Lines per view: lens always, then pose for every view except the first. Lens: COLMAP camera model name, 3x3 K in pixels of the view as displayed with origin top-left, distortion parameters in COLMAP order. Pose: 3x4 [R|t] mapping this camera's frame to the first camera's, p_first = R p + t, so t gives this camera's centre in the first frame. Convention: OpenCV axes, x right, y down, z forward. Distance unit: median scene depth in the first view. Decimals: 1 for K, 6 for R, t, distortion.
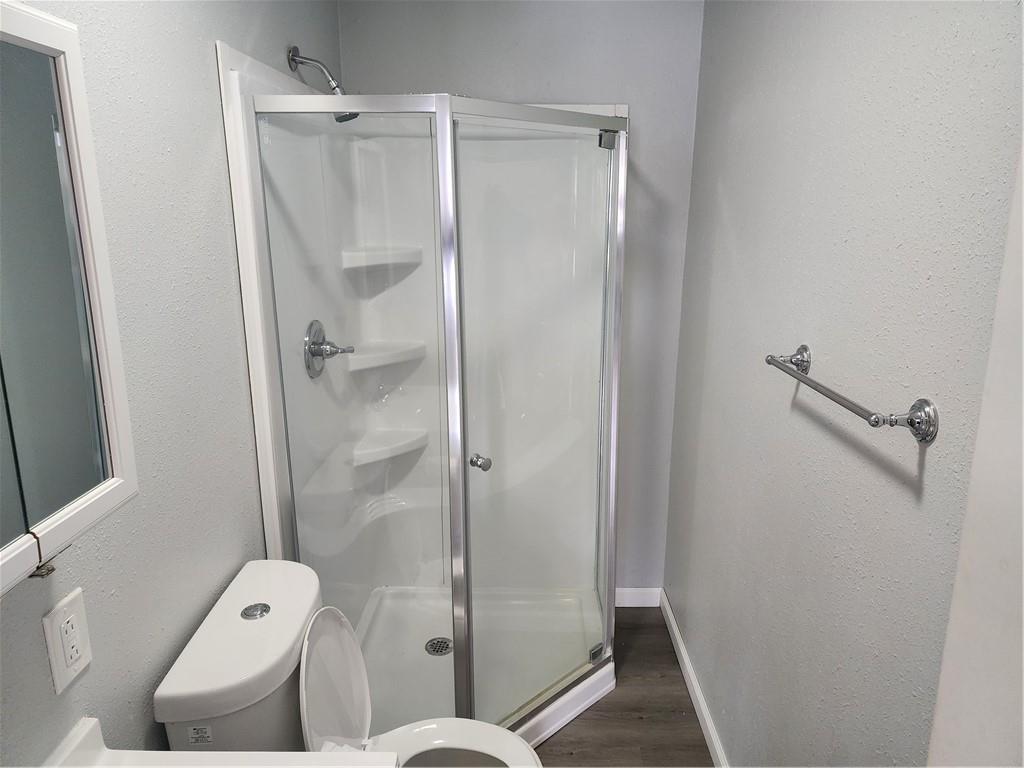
lens RADIAL K [[686.6, 0, 512.0], [0, 686.6, 384.0], [0, 0, 1]] dist [0.075979, -0.074225]
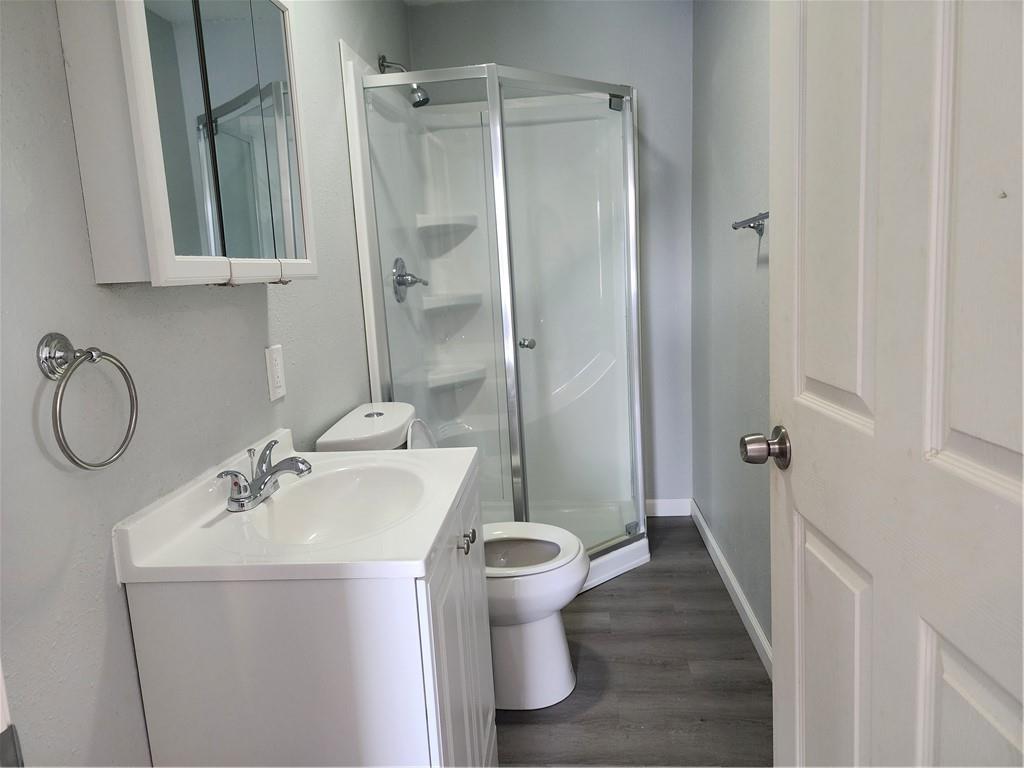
lens RADIAL K [[686.4, 0, 497.1], [0, 686.4, 383.2], [0, 0, 1]] dist [0.112365, -0.168814]
pose [[0.994444, -0.042555, -0.096286, 0.015813], [0.033823, 0.995315, -0.090573, 0.244246], [0.099689, 0.086813, 0.991224, -0.242268]]
